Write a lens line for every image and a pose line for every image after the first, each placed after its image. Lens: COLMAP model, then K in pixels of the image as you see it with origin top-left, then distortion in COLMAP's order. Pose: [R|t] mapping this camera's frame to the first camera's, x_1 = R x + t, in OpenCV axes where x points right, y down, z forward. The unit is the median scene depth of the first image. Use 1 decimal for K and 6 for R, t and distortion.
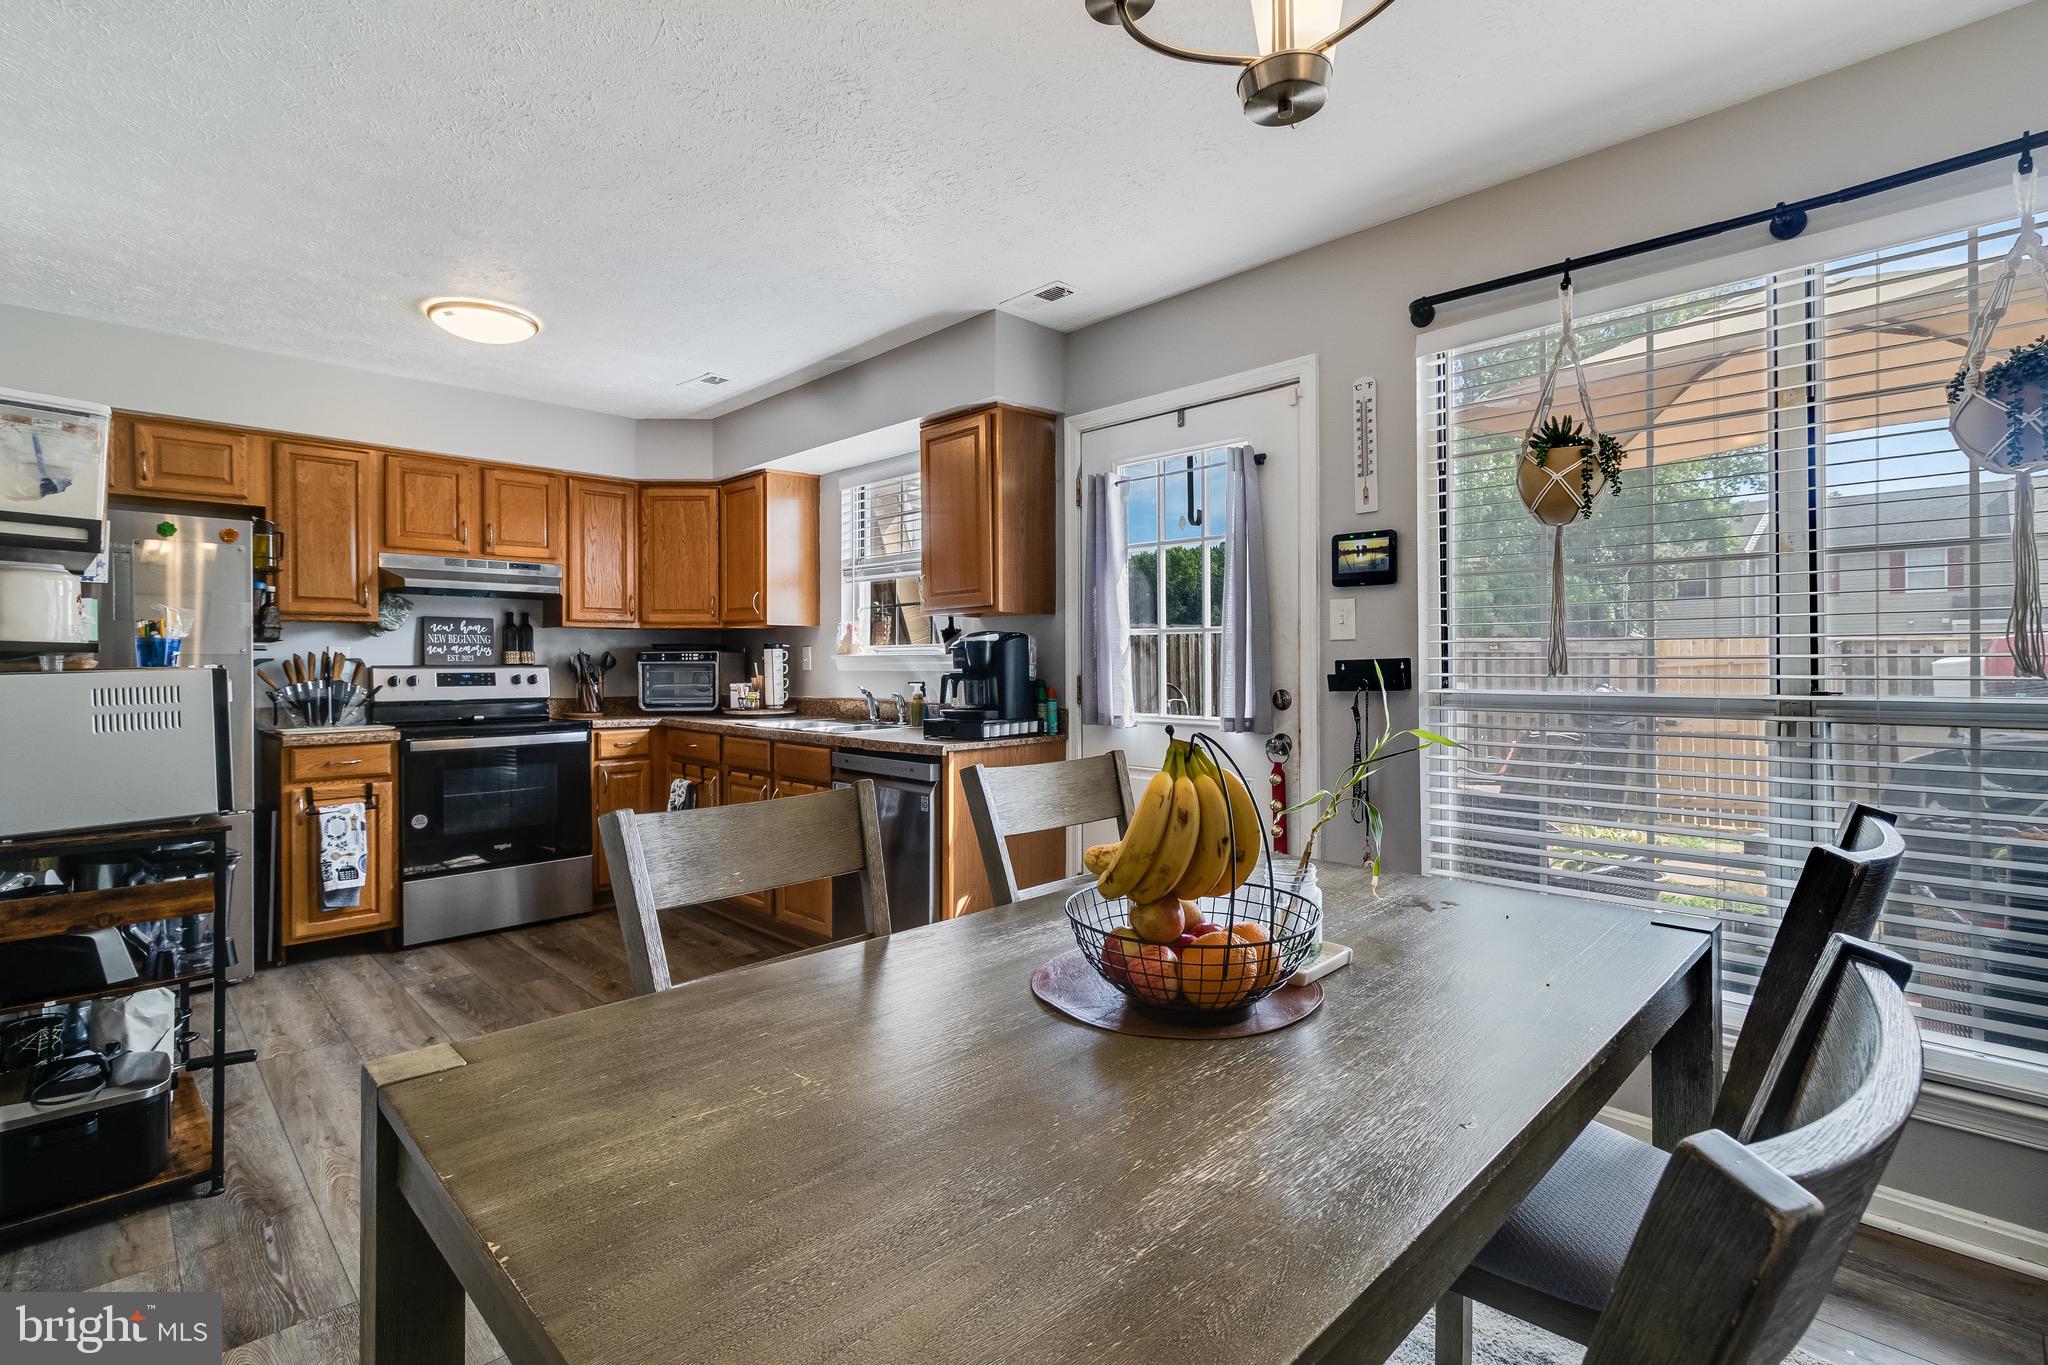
lens RADIAL K [[944.6, 0, 1028.8], [0, 944.6, 663.6], [0, 0, 1]] dist [0.002777, 0.000119]
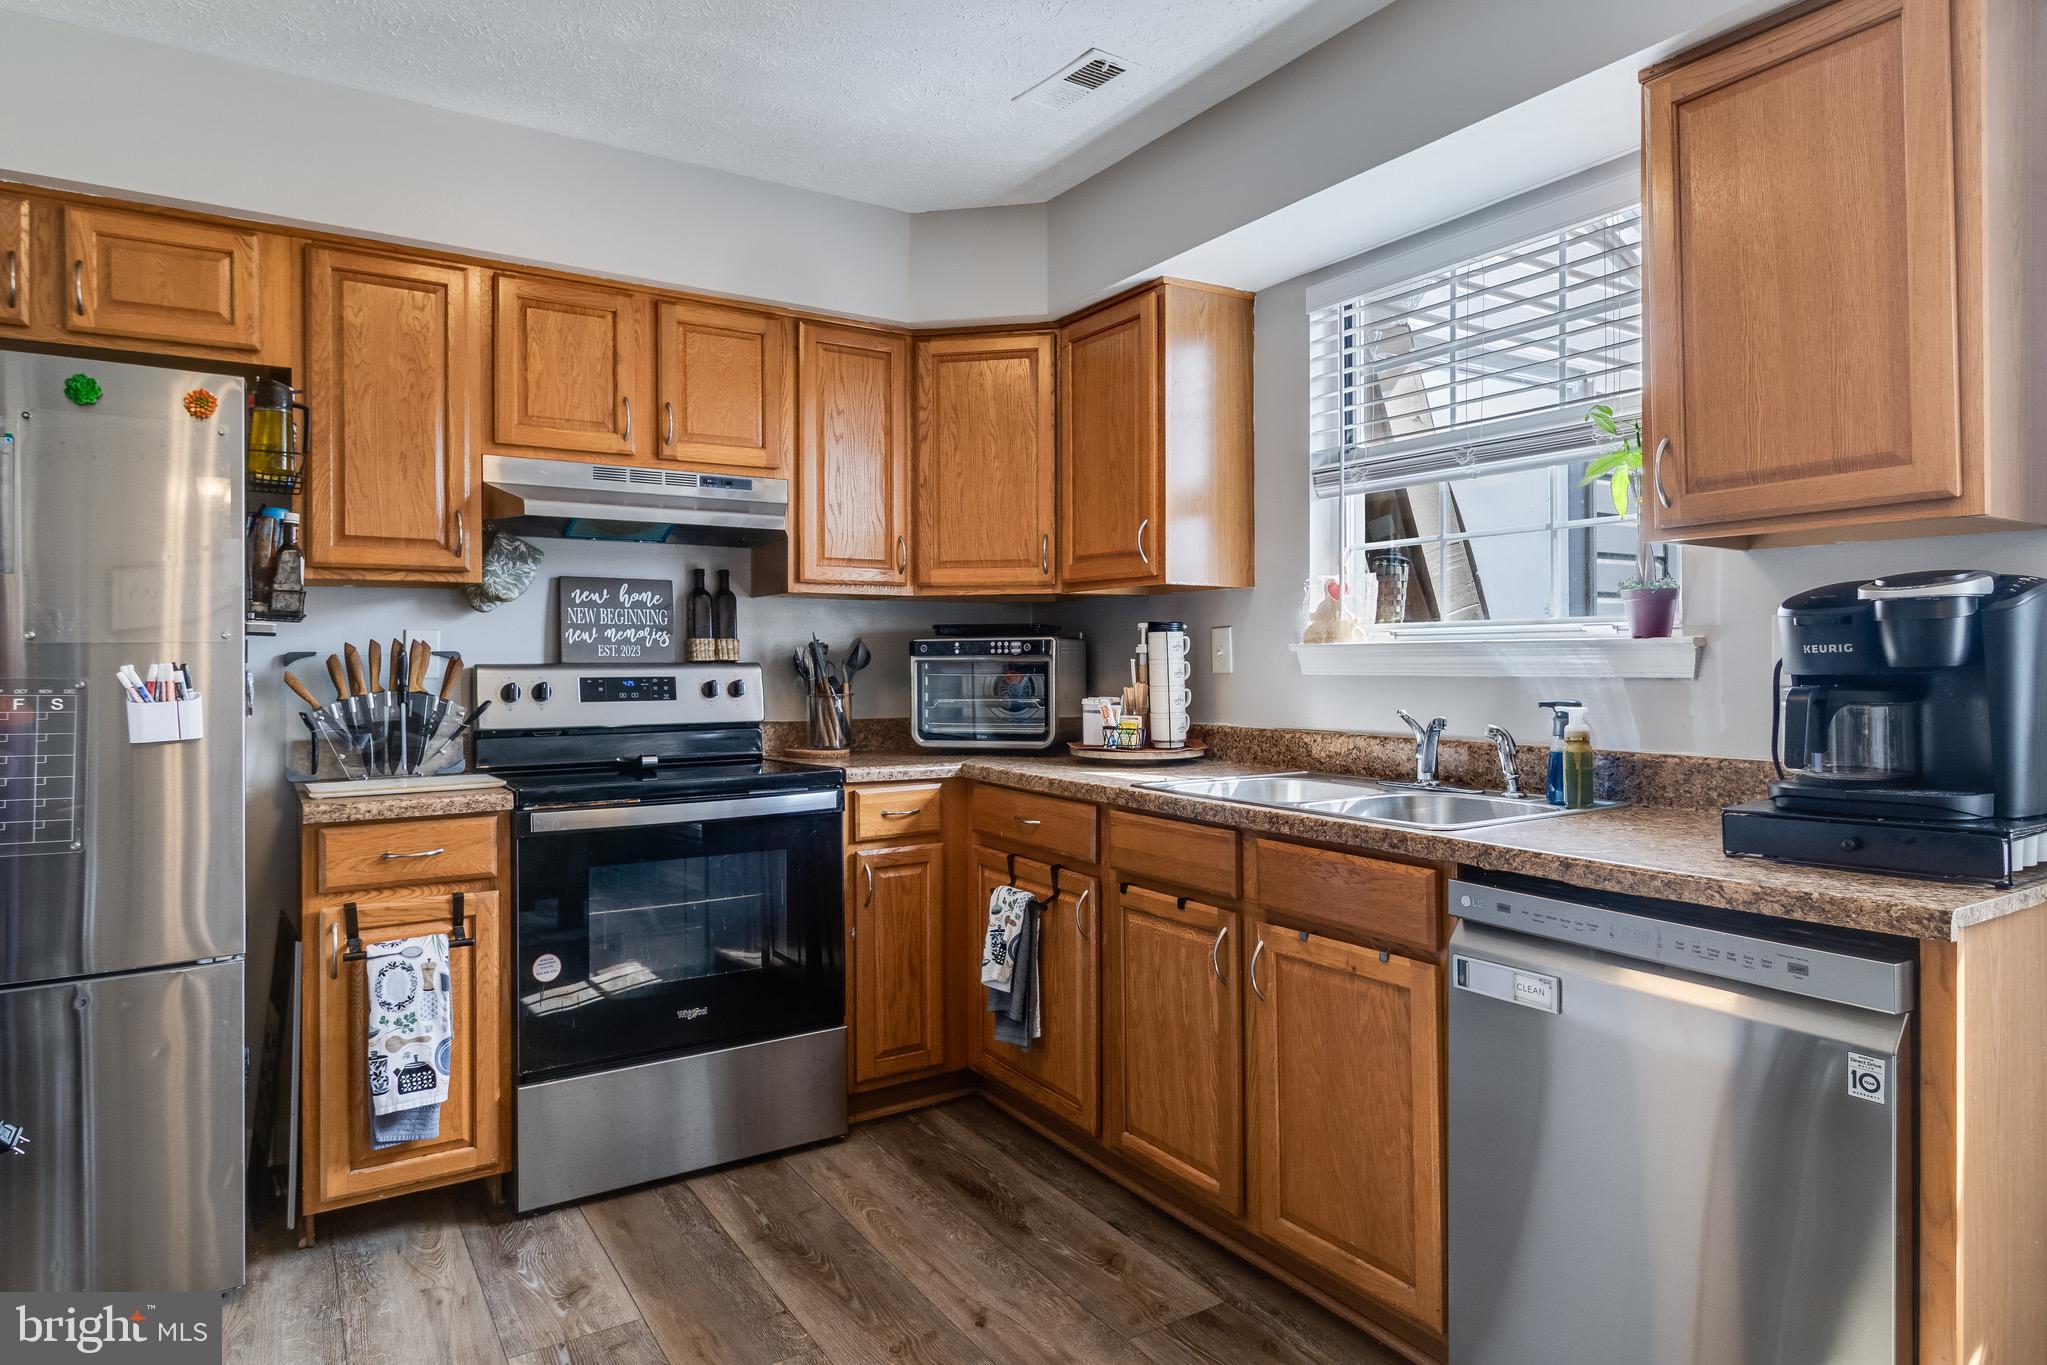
lens RADIAL K [[1191.2, 0, 1023.9], [0, 1191.2, 652.9], [0, 0, 1]] dist [0.000068, -0.001807]
pose [[0.976969, -0.001863, -0.213373, -0.247440], [0.000695, 0.999984, -0.005547, -0.000582], [0.213380, 0.005271, 0.976955, 0.413665]]
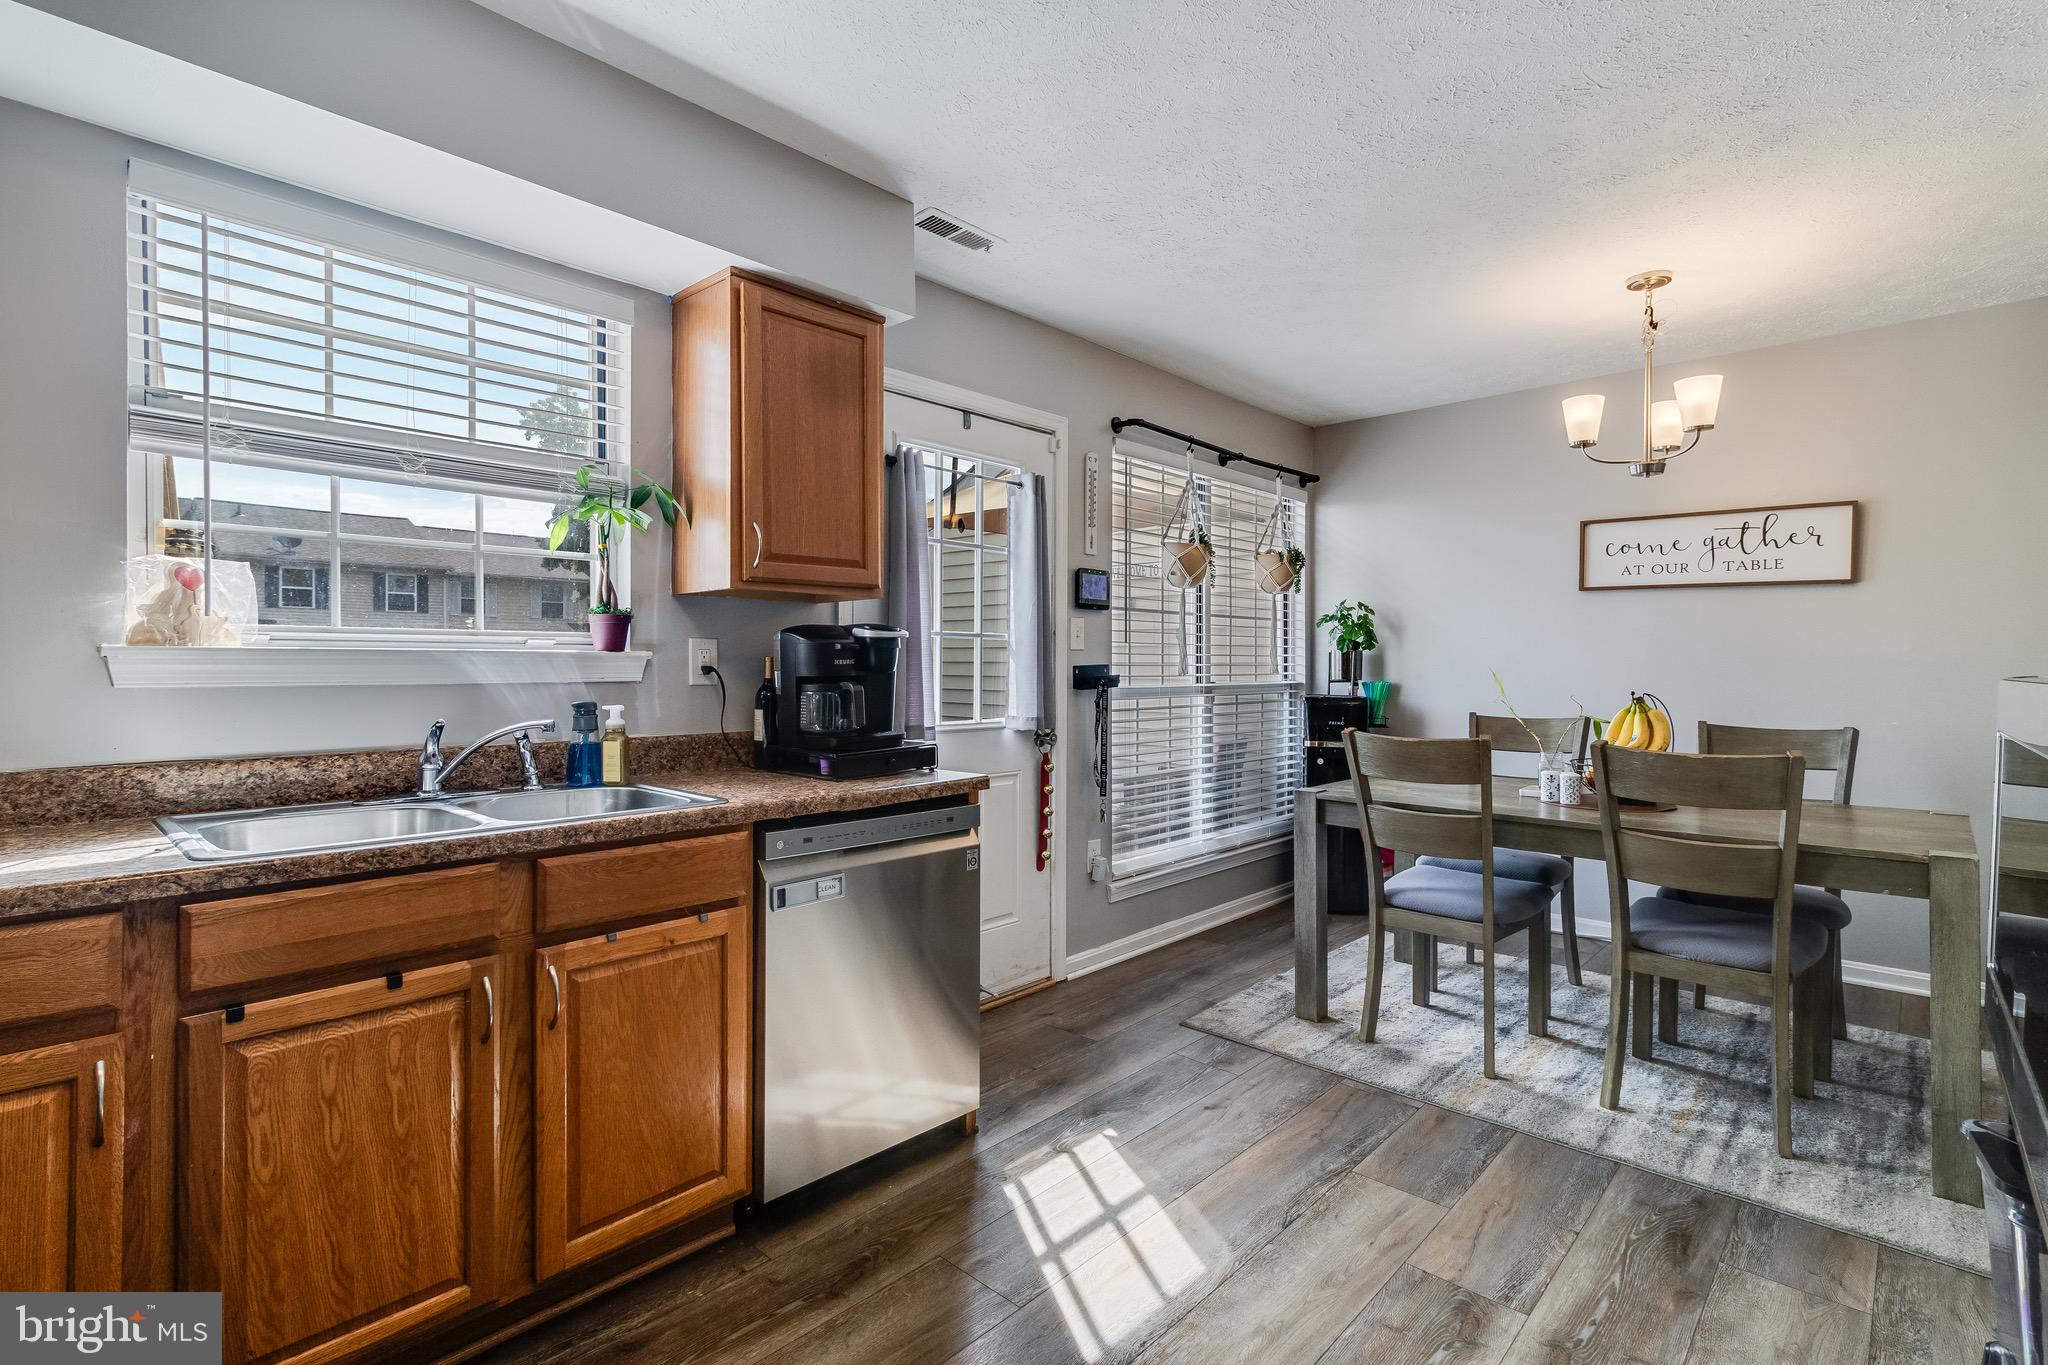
lens RADIAL K [[956.4, 0, 1029.9], [0, 956.4, 669.1], [0, 0, 1]] dist [0.002965, 0.000556]
pose [[-0.033623, -0.000038, 0.999435, -0.675202], [0.000703, 1.000000, 0.000061, 0.000531], [-0.999434, 0.000705, -0.033623, 0.776871]]
